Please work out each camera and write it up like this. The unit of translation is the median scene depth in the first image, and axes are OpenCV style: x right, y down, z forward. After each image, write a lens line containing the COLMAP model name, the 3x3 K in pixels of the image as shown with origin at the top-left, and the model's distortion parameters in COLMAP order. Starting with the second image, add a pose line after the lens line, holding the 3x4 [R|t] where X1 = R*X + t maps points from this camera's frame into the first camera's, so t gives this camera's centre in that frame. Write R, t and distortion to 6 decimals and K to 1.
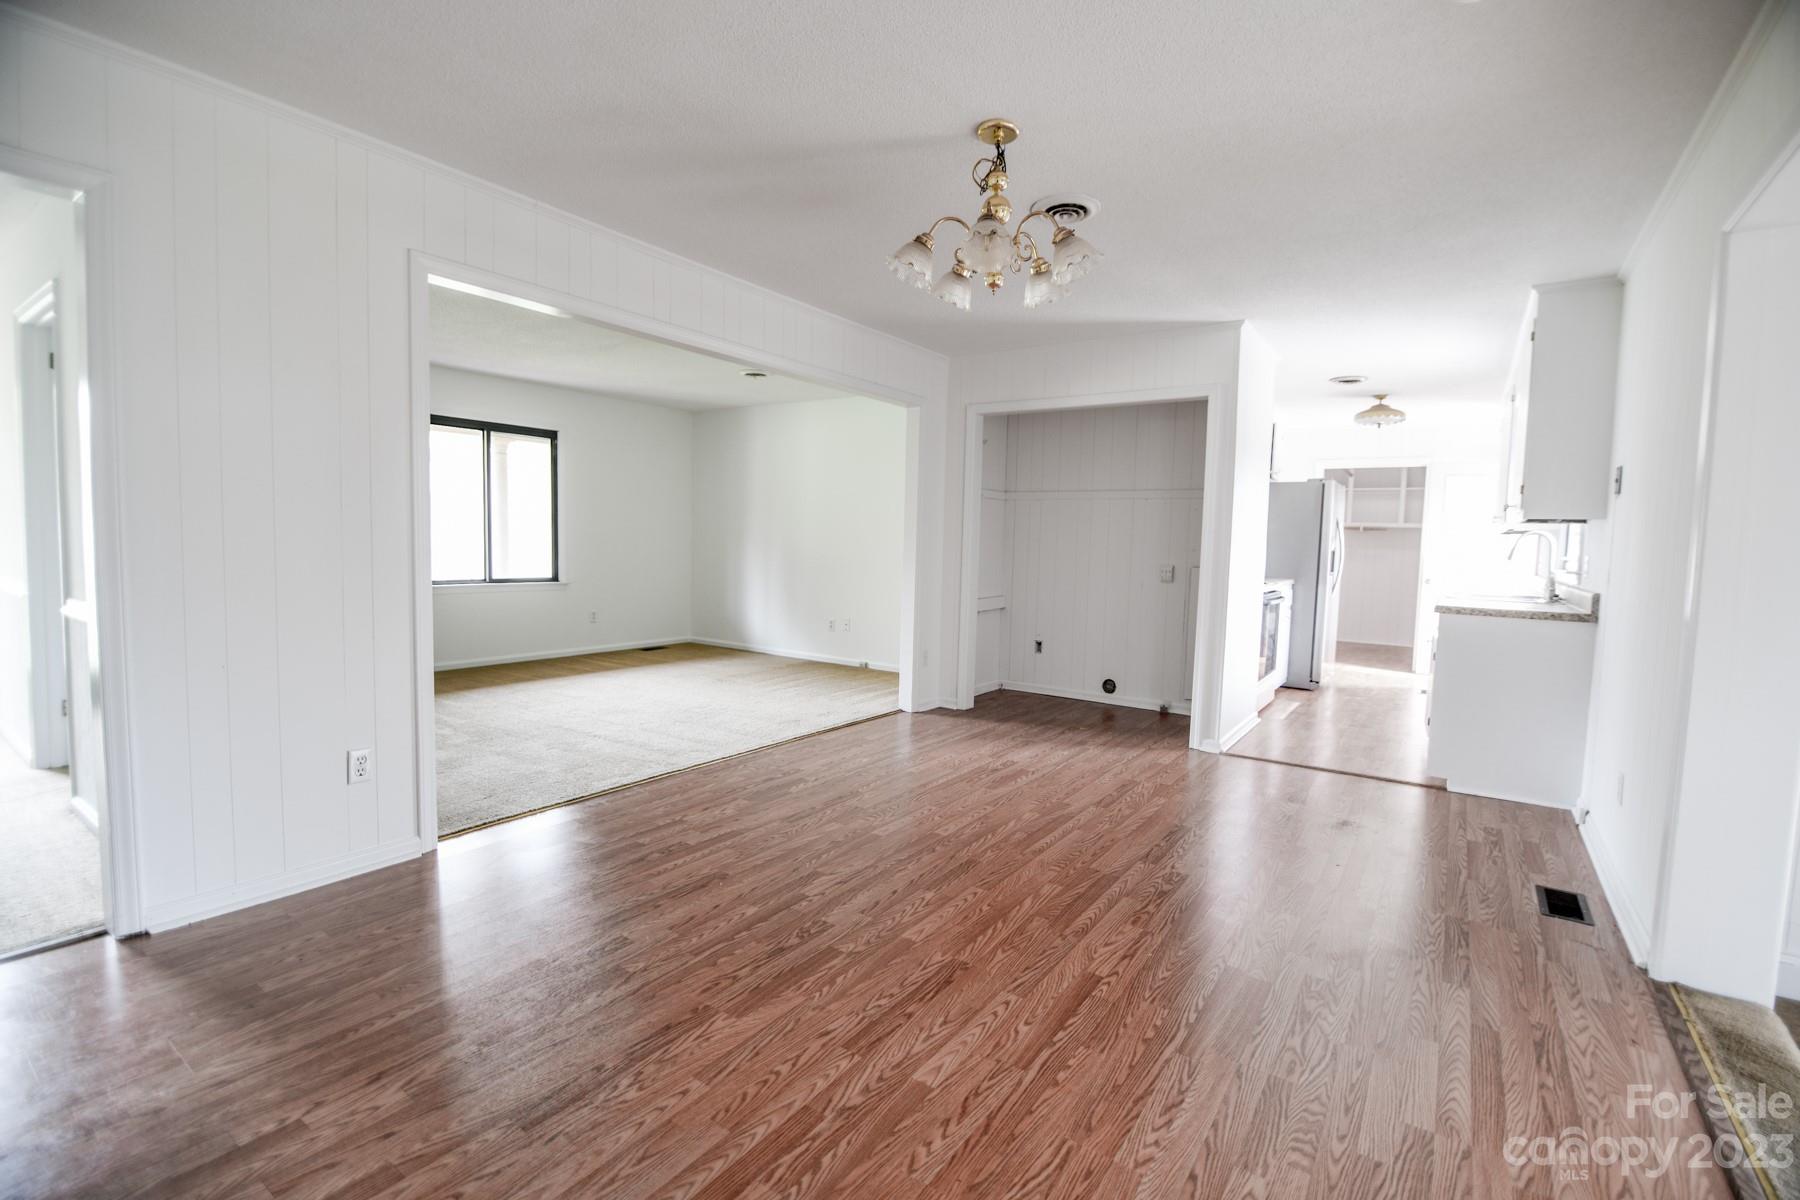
lens RADIAL K [[794.8, 0, 906.1], [0, 794.8, 594.8], [0, 0, 1]] dist [0.002232, -0.012741]
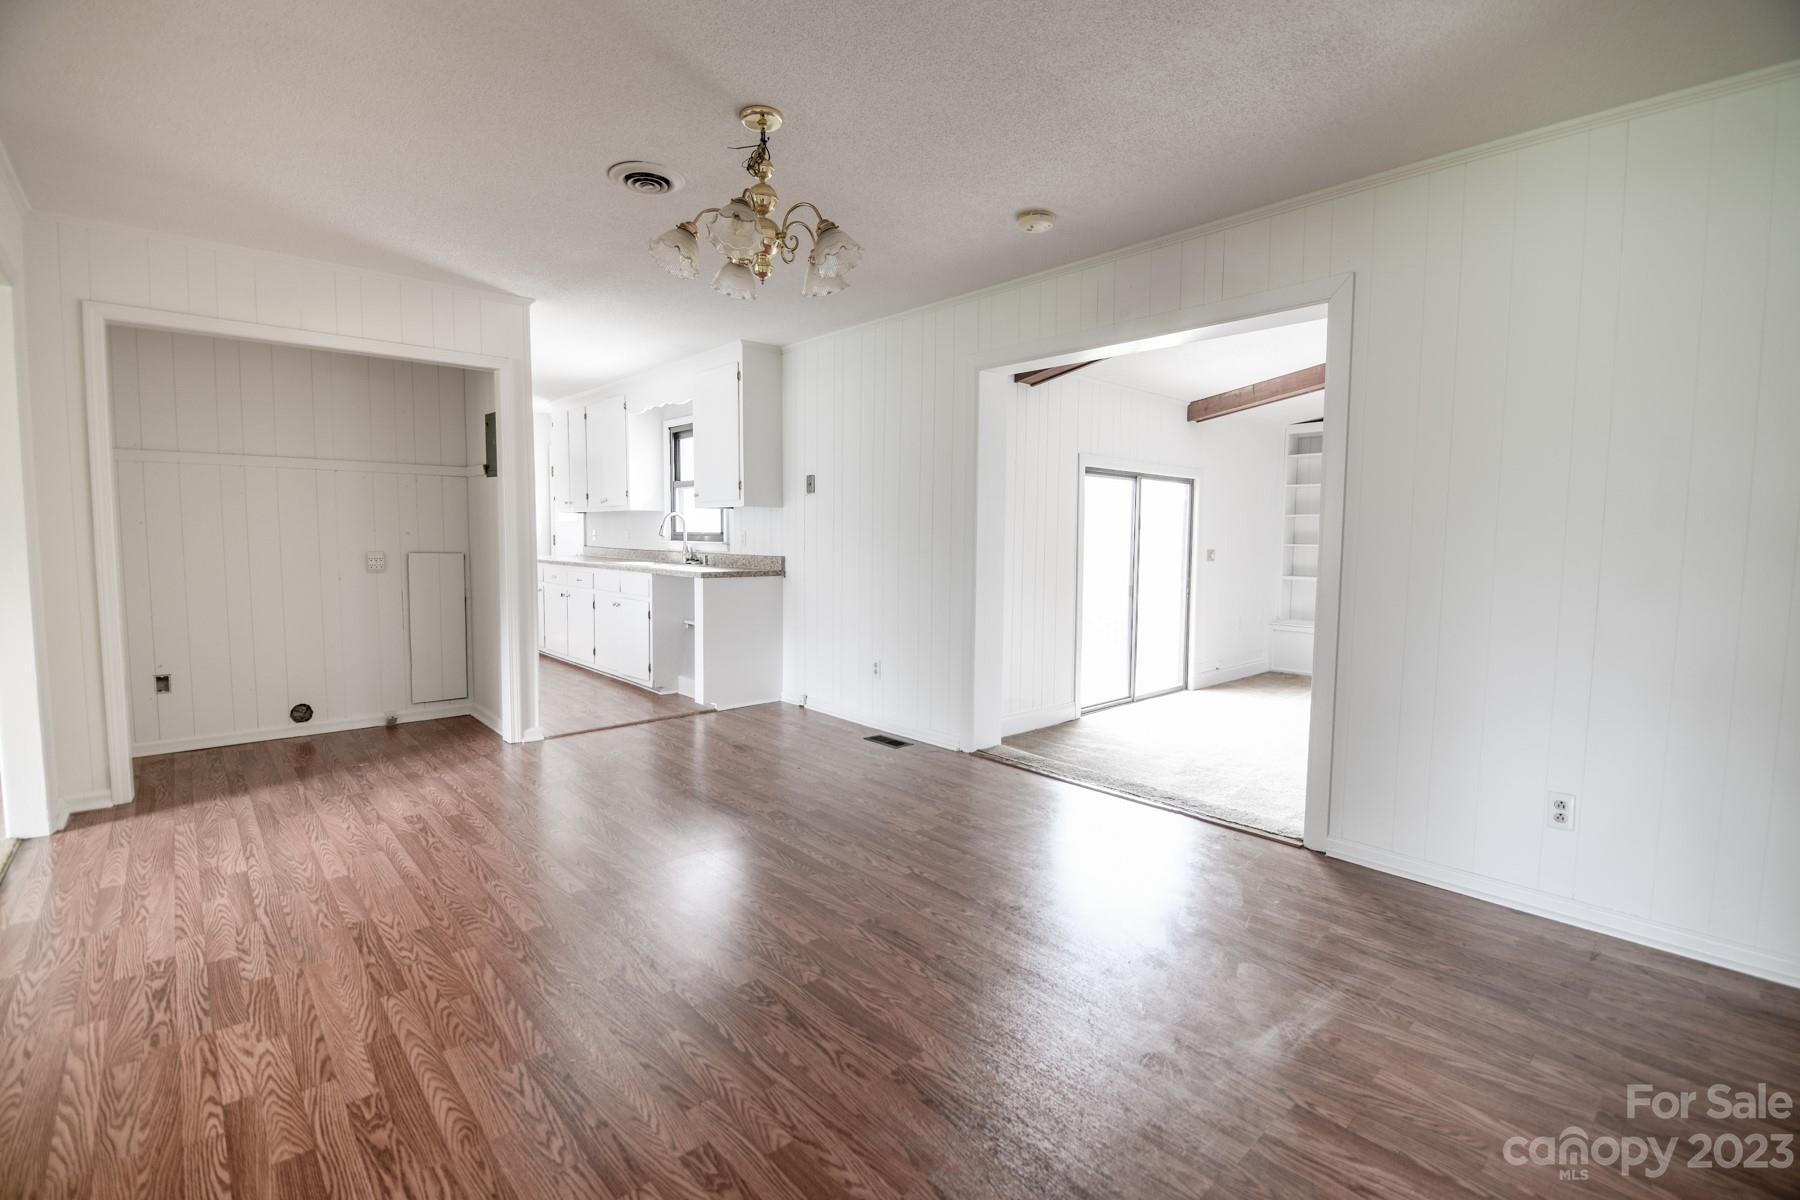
lens RADIAL K [[804.6, 0, 904.2], [0, 804.6, 595.8], [0, 0, 1]] dist [-0.000868, -0.014130]
pose [[0.215287, -0.097946, 0.971626, -0.580639], [0.063112, 0.994273, 0.086245, -0.044166], [-0.974509, 0.042754, 0.220236, 0.423978]]
